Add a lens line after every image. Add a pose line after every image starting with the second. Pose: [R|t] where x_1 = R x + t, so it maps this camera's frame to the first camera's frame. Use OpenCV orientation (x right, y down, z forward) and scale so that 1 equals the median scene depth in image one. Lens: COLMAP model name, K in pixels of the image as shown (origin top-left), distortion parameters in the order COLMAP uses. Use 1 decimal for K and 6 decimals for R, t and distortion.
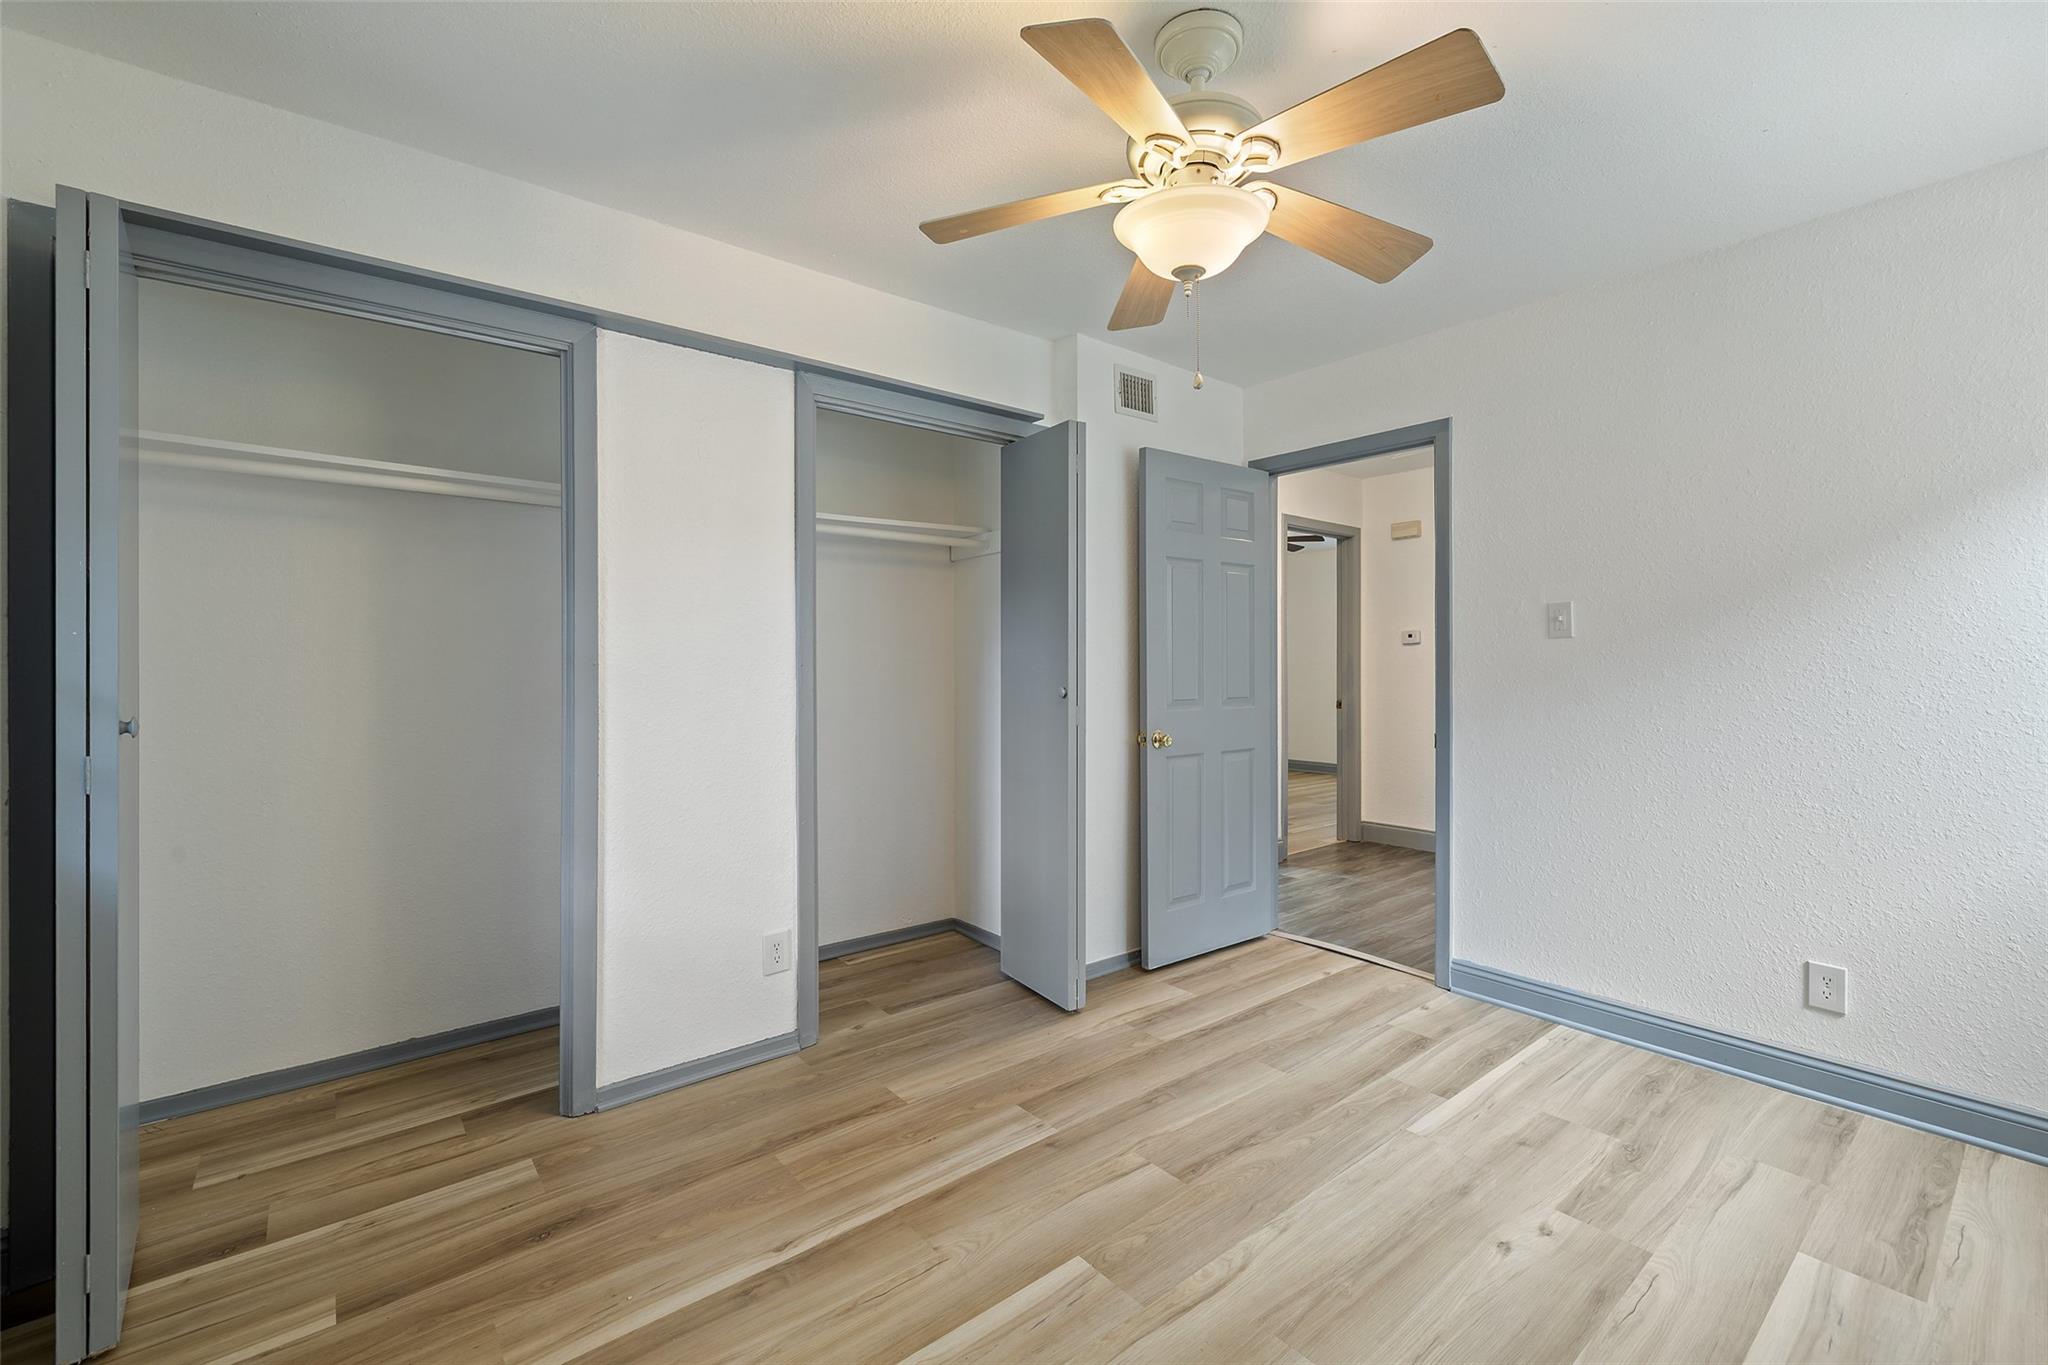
lens RADIAL K [[867.0, 0, 1024.2], [0, 867.0, 672.7], [0, 0, 1]] dist [0.002035, 0.000321]
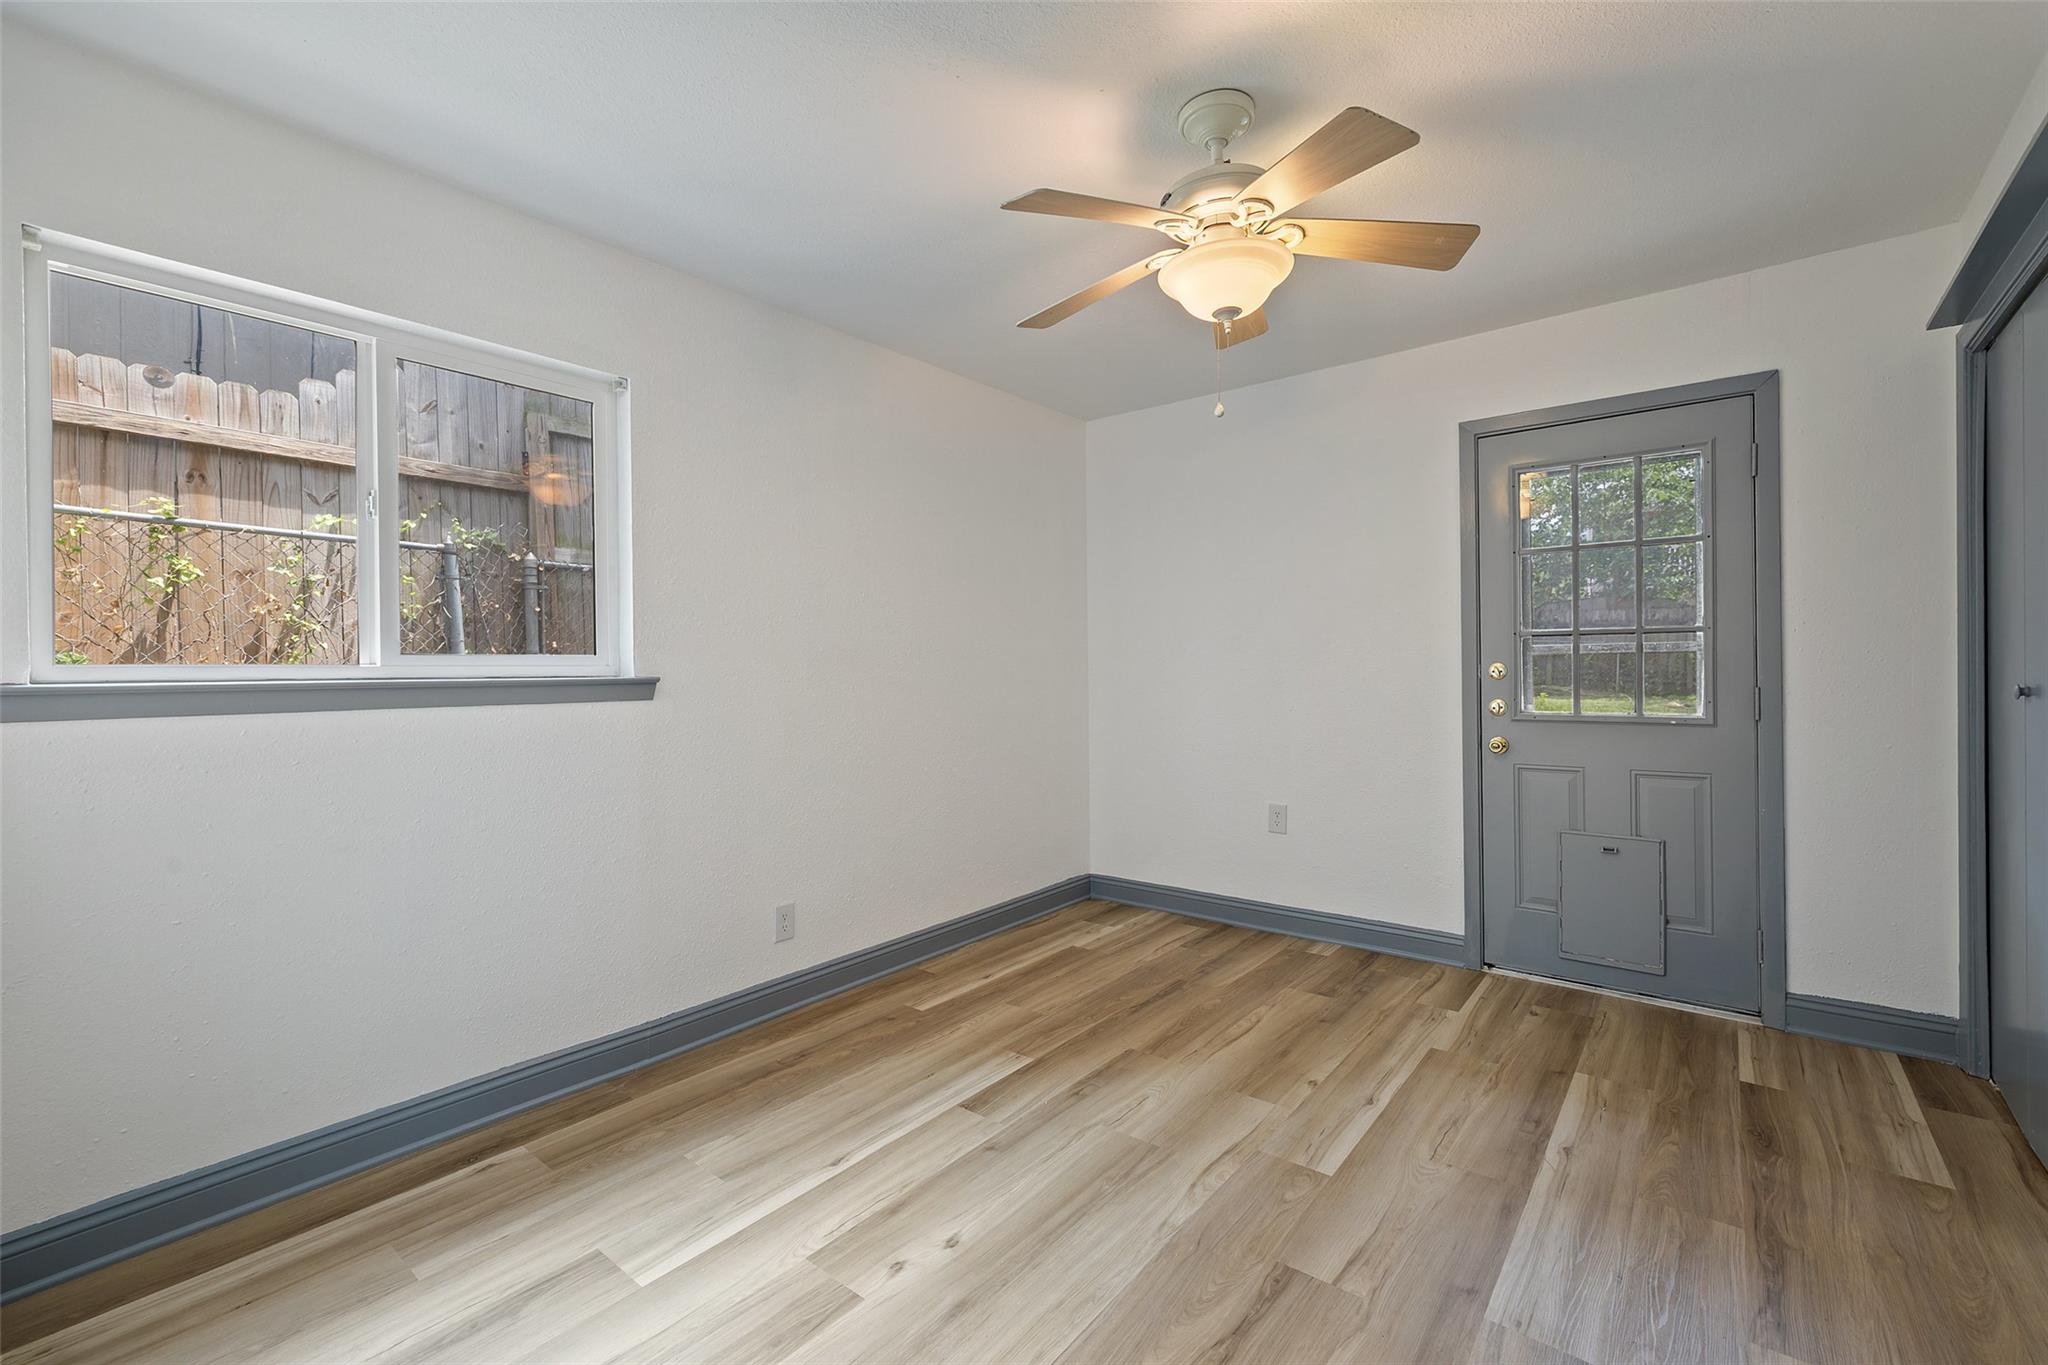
lens RADIAL K [[867.0, 0, 1023.9], [0, 867.0, 675.0], [0, 0, 1]] dist [0.002035, 0.000321]
pose [[-0.978821, 0.013705, -0.204259, 0.650747], [0.011867, 0.999877, 0.010221, 0.001092], [0.204374, 0.007581, -0.978864, 1.940265]]
